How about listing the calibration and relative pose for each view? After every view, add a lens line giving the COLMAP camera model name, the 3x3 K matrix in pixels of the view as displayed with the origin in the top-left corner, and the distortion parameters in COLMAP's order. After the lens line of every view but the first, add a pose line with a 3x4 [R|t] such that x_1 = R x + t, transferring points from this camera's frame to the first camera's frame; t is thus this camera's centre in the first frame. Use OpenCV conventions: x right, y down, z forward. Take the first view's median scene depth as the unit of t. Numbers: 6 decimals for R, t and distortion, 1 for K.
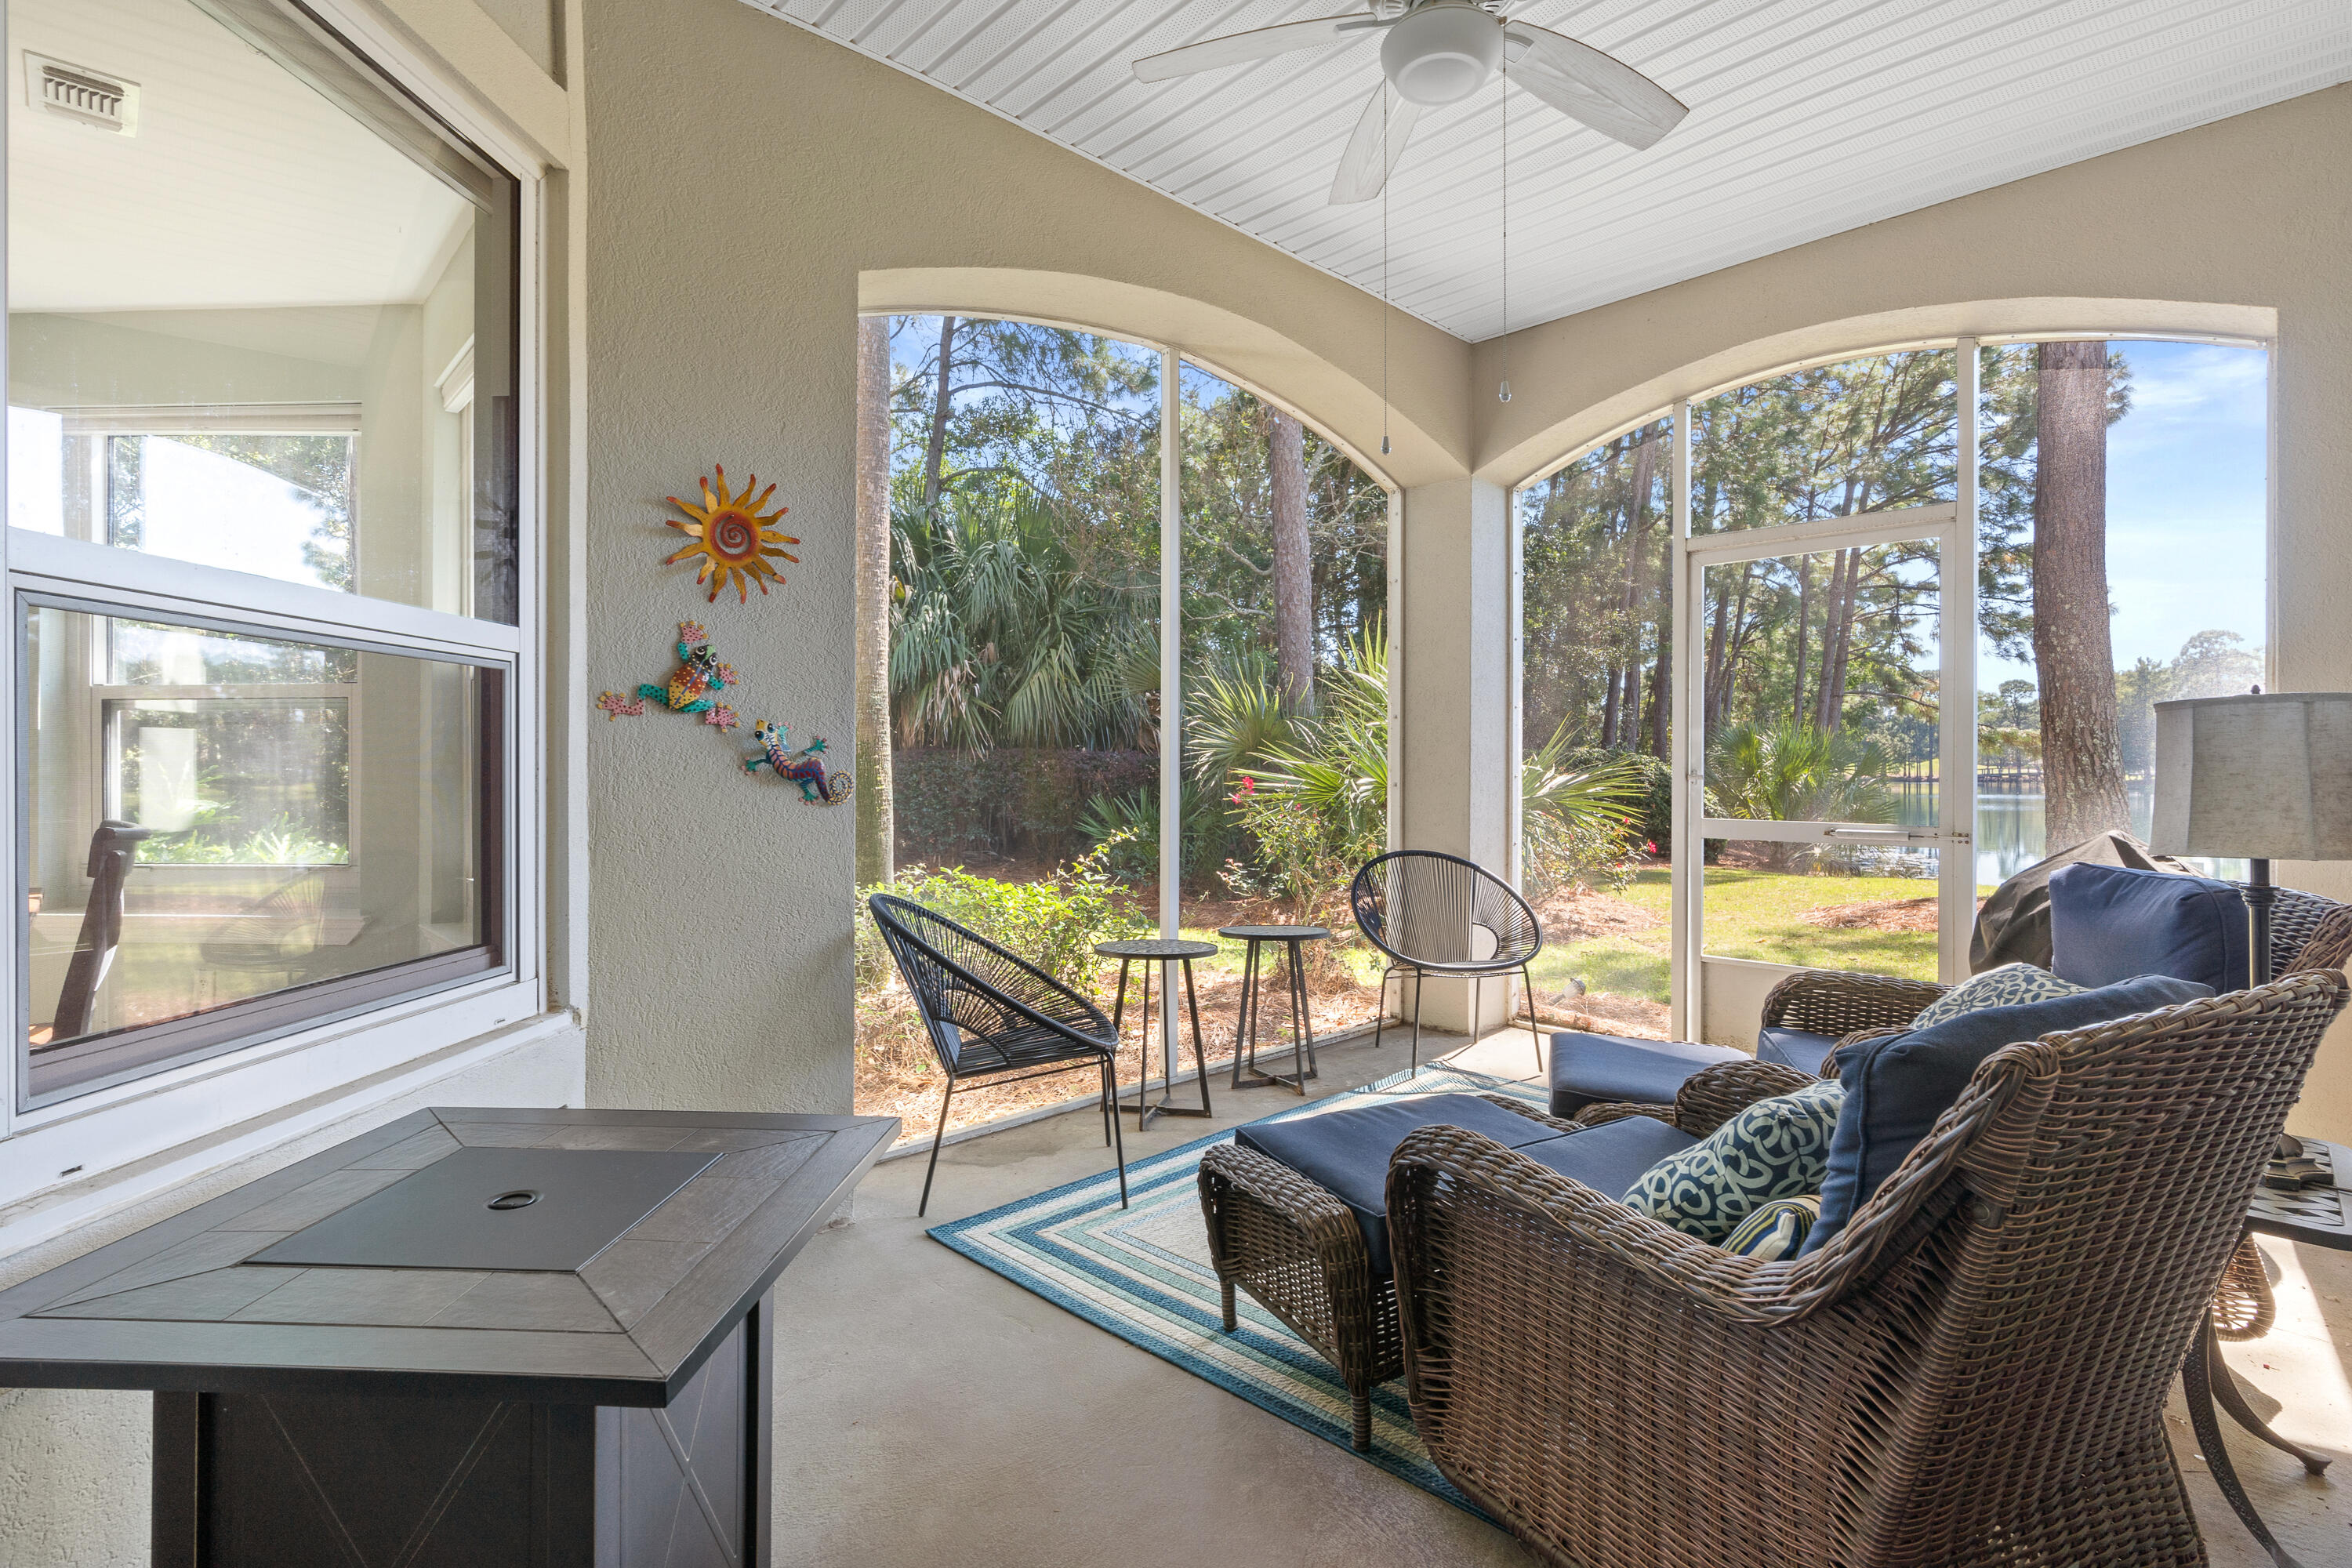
lens RADIAL K [[1151.8, 0, 1181.1], [0, 1151.8, 764.0], [0, 0, 1]] dist [-0.000475, 0.002493]
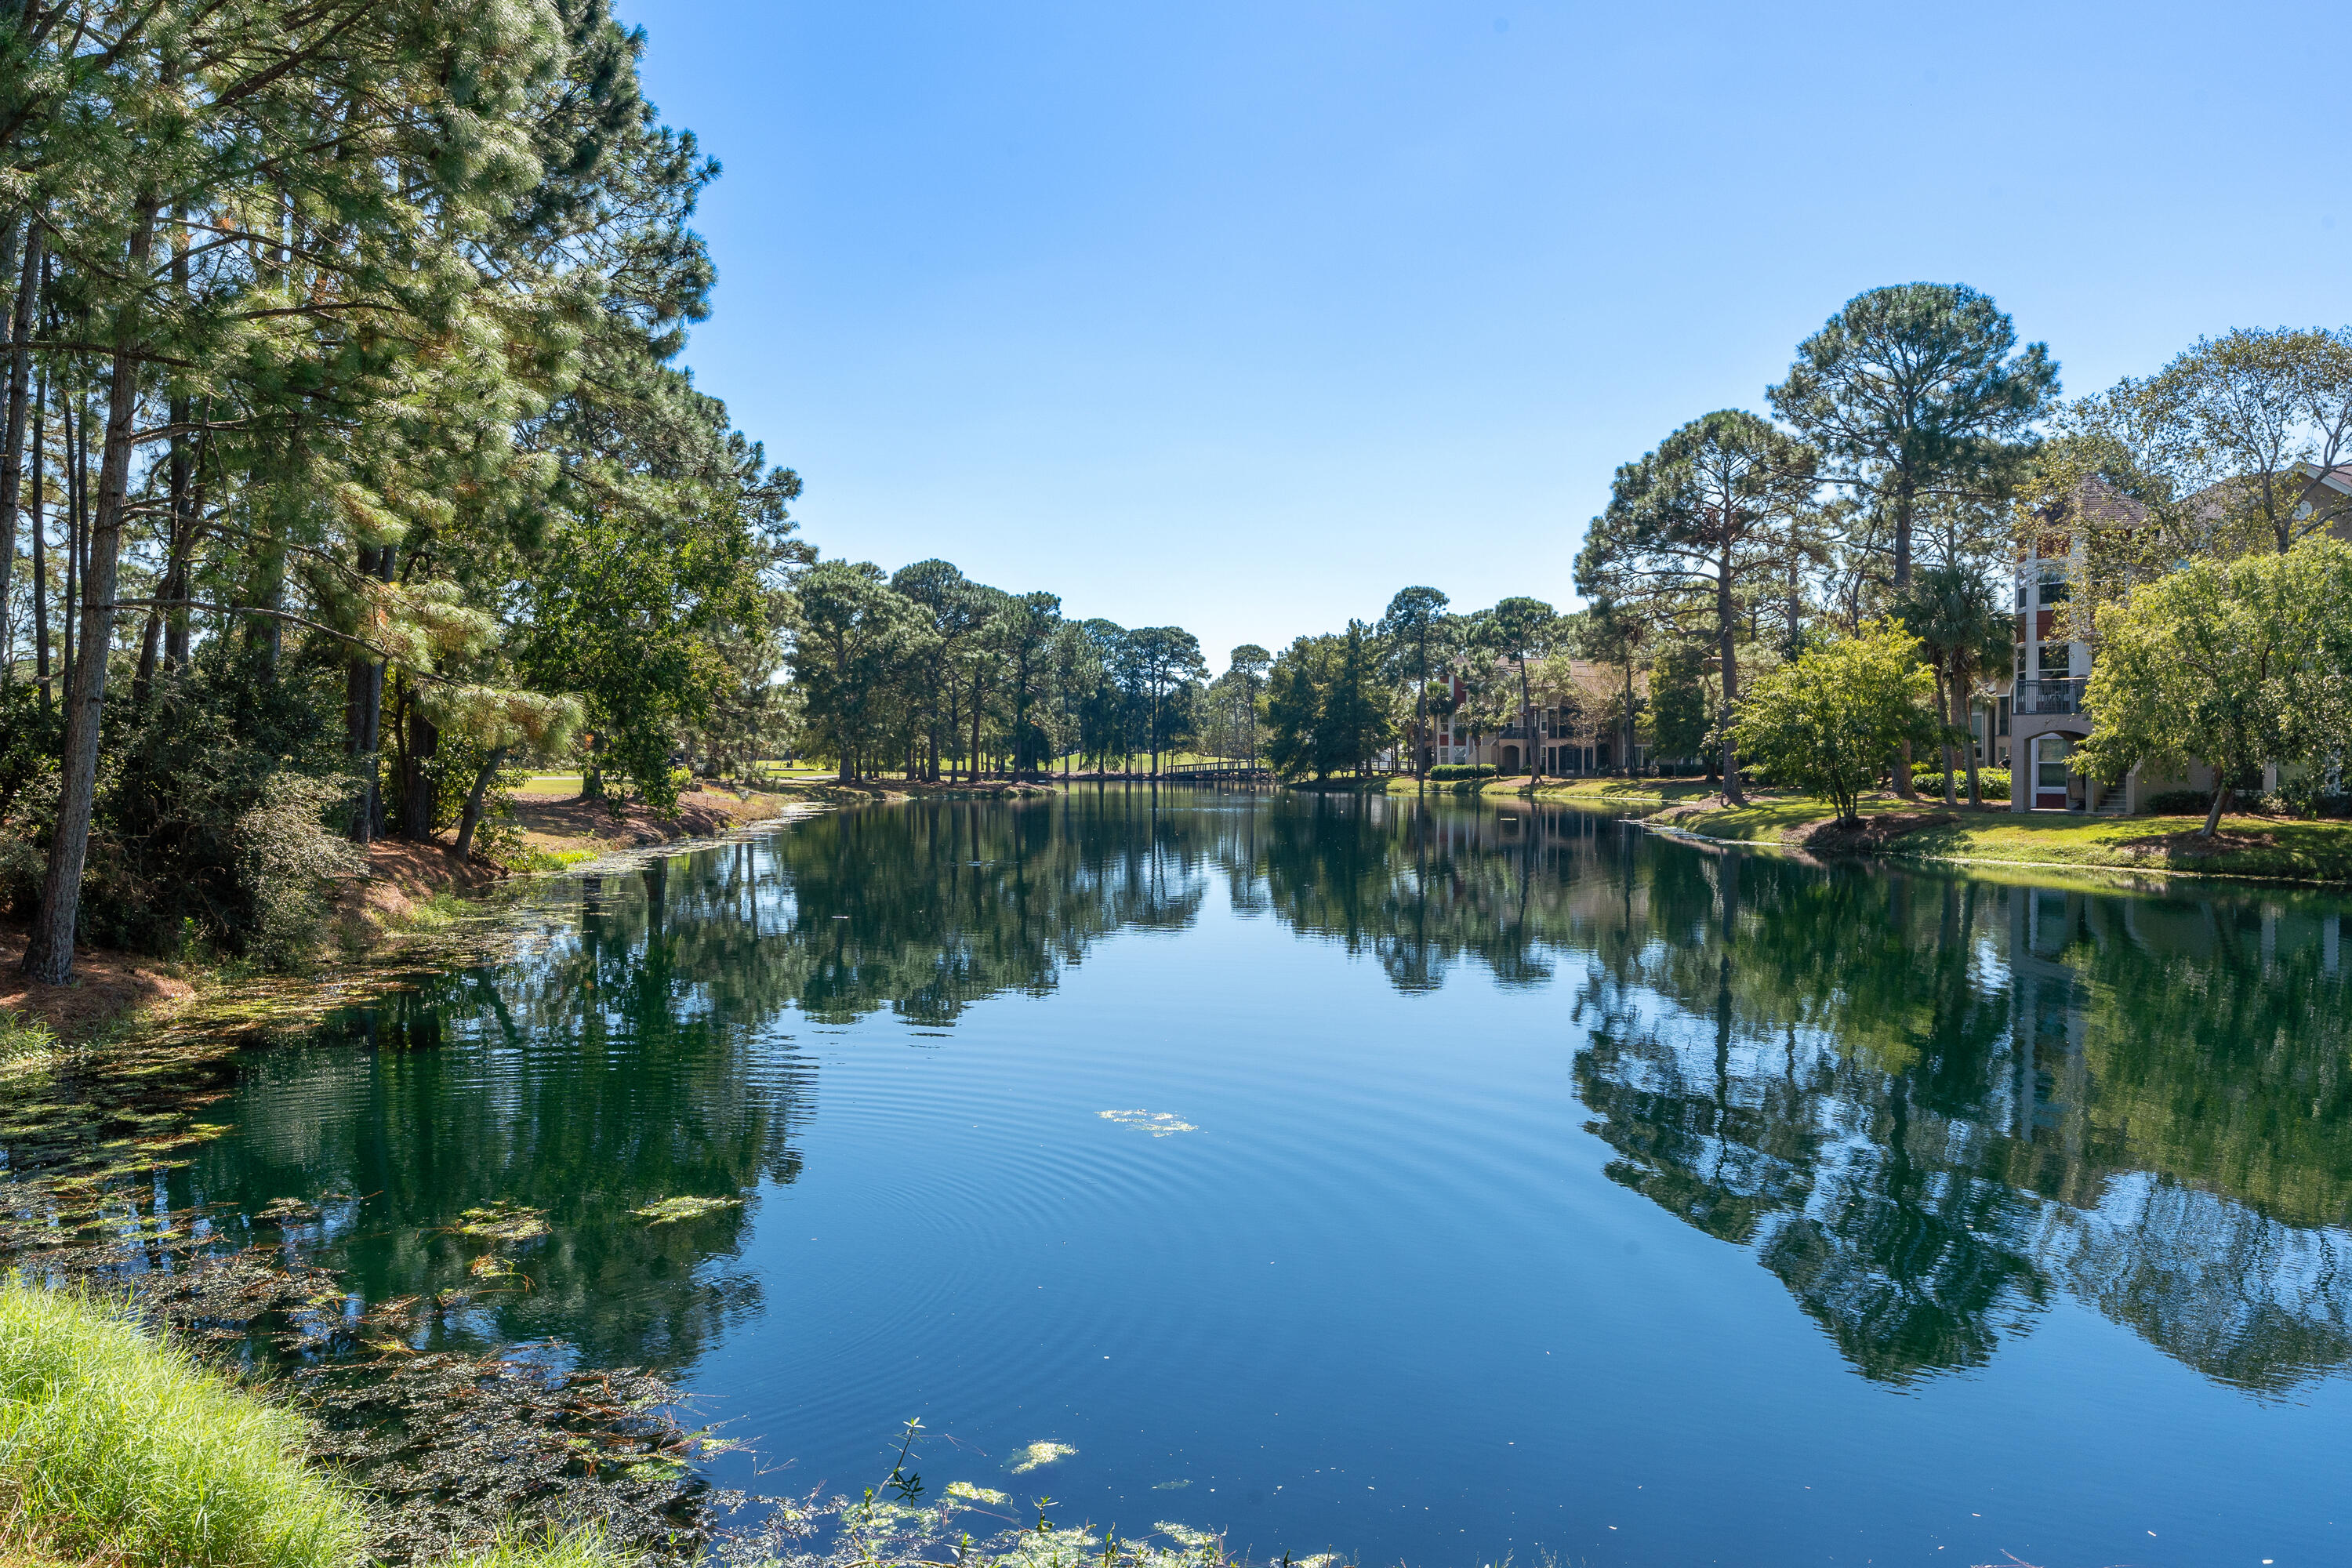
lens RADIAL K [[1760.8, 0, 1179.8], [0, 1760.8, 772.7], [0, 0, 1]] dist [-0.001158, 0.004230]
pose [[0.856165, -0.004139, 0.516687, 0.976283], [-0.001270, 0.999948, 0.010114, -0.008269], [-0.516702, -0.009315, 0.856115, 0.354265]]
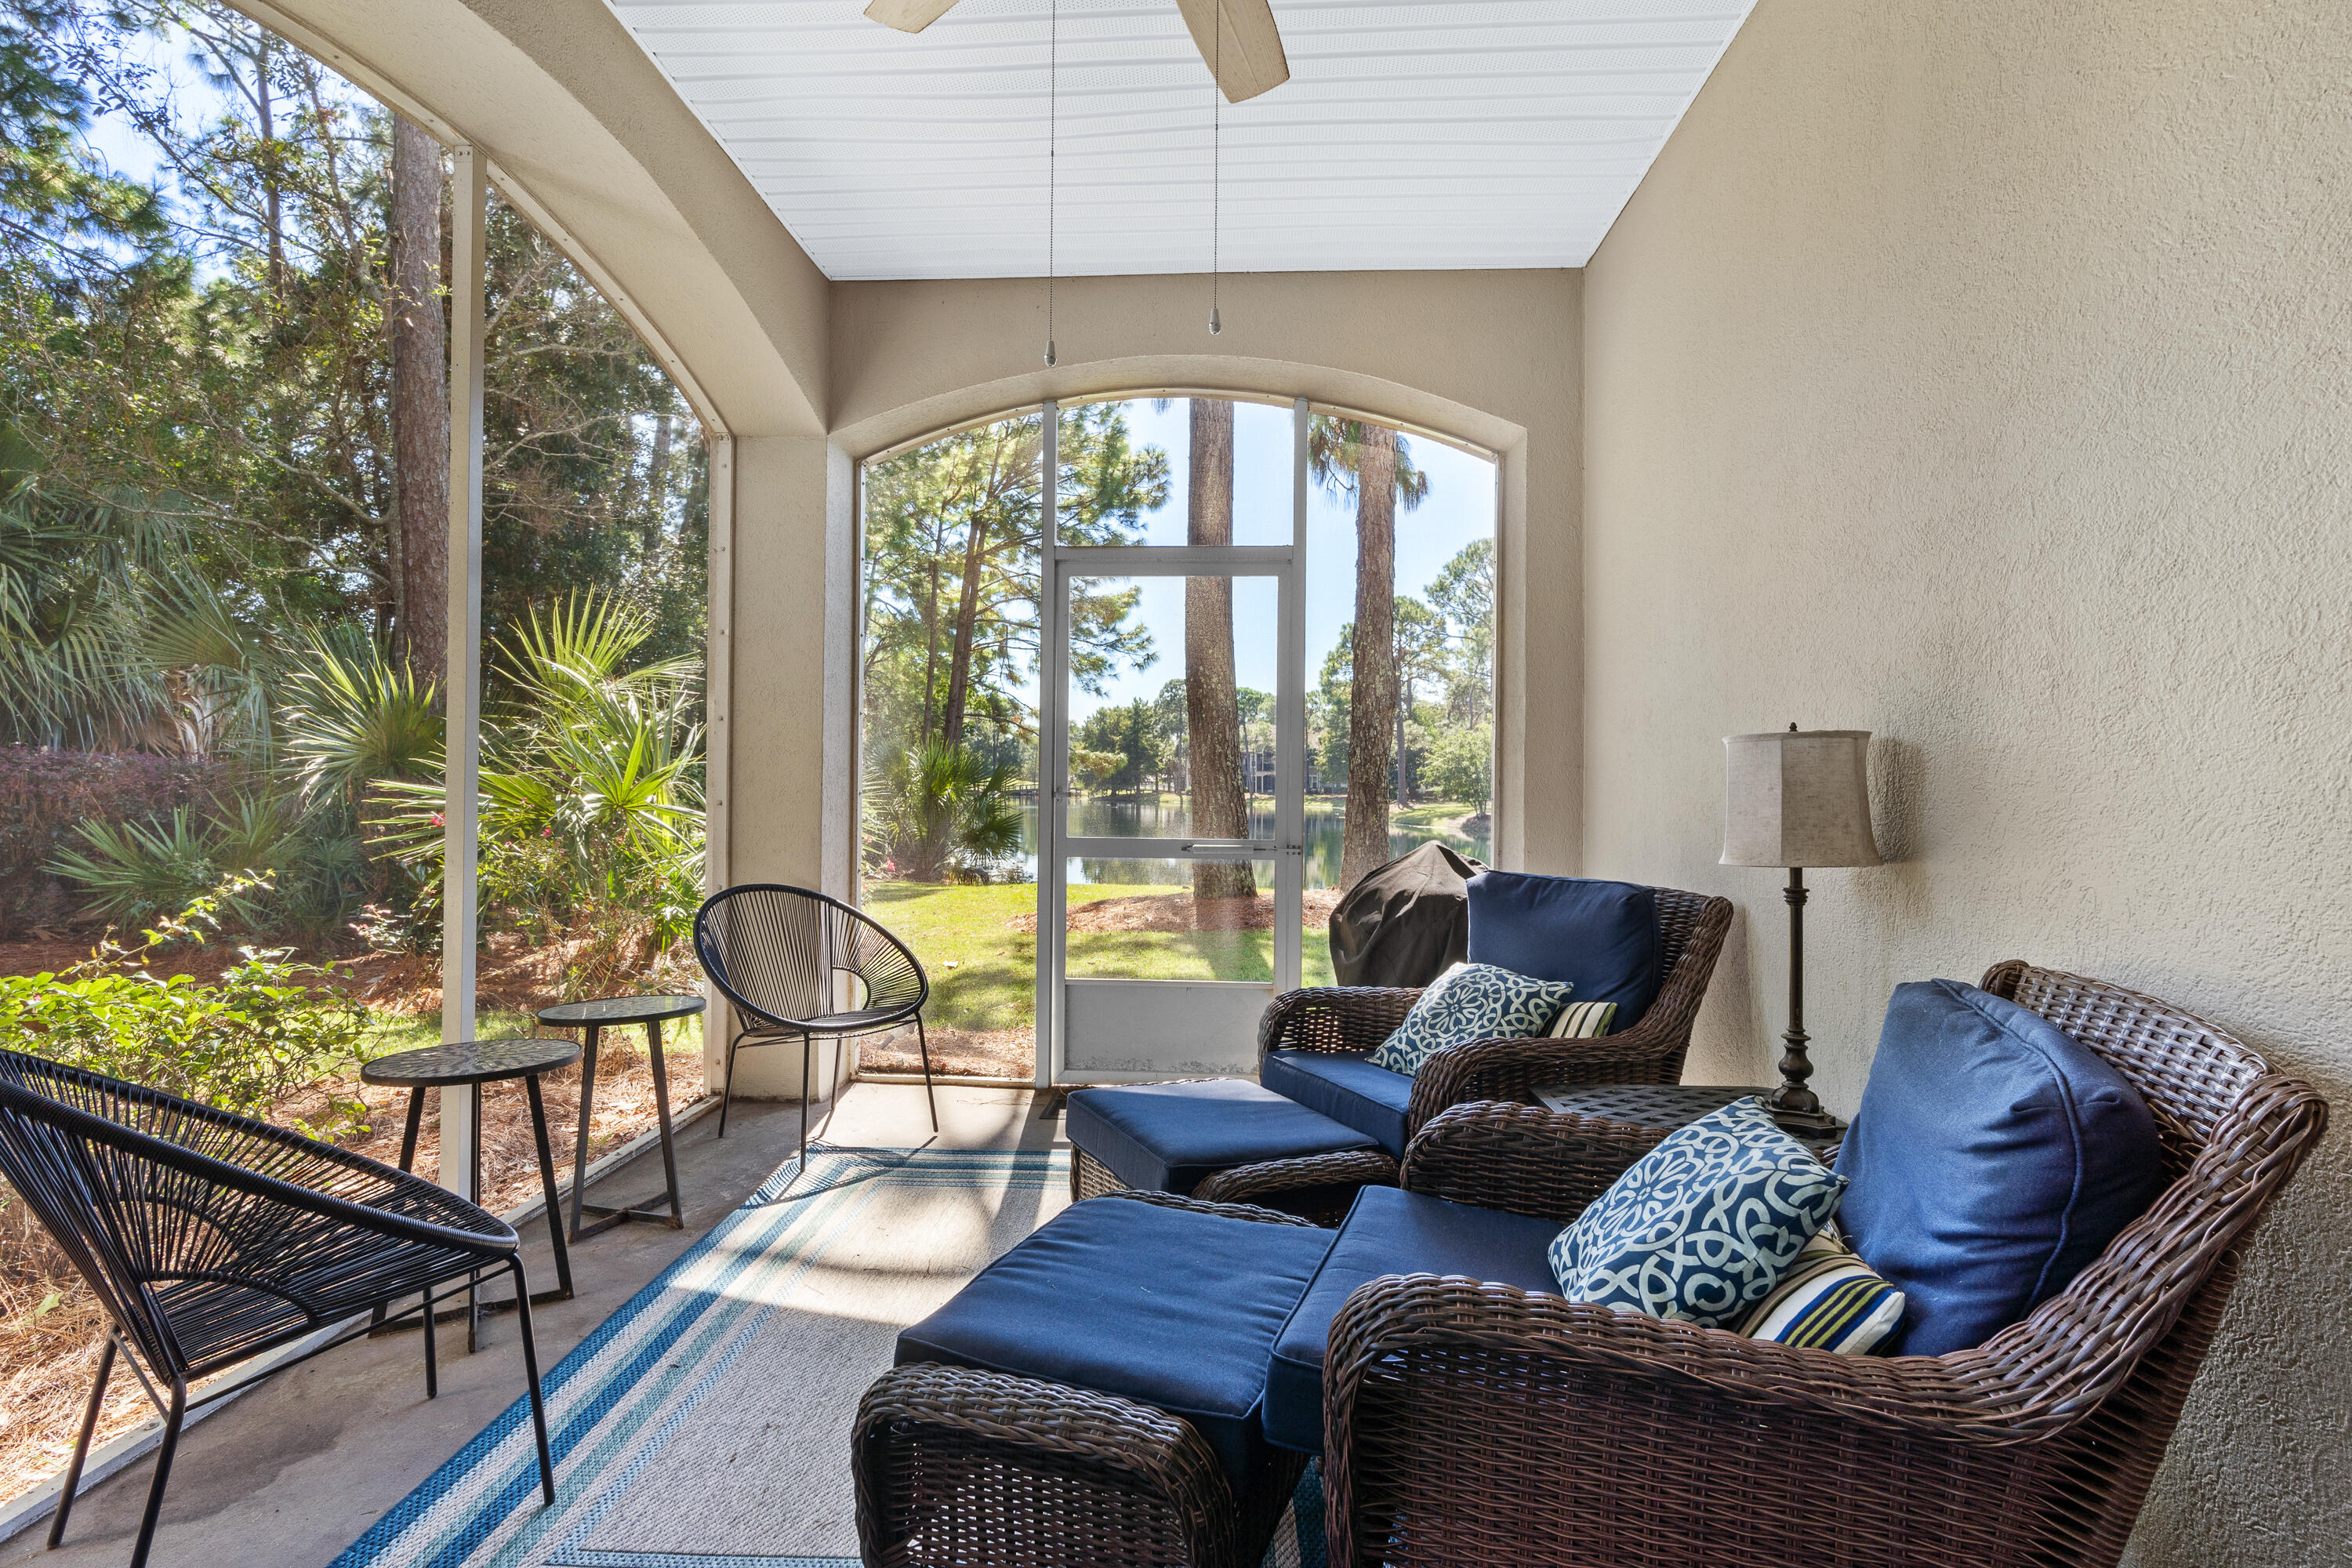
lens RADIAL K [[1178.8, 0, 1175.9], [0, 1178.8, 773.1], [0, 0, 1]] dist [-0.003205, 0.002403]
pose [[0.741601, 0.012165, 0.670731, -0.039832], [-0.009848, 0.999925, -0.007248, -0.000005], [-0.670769, -0.001231, 0.741666, 0.055245]]
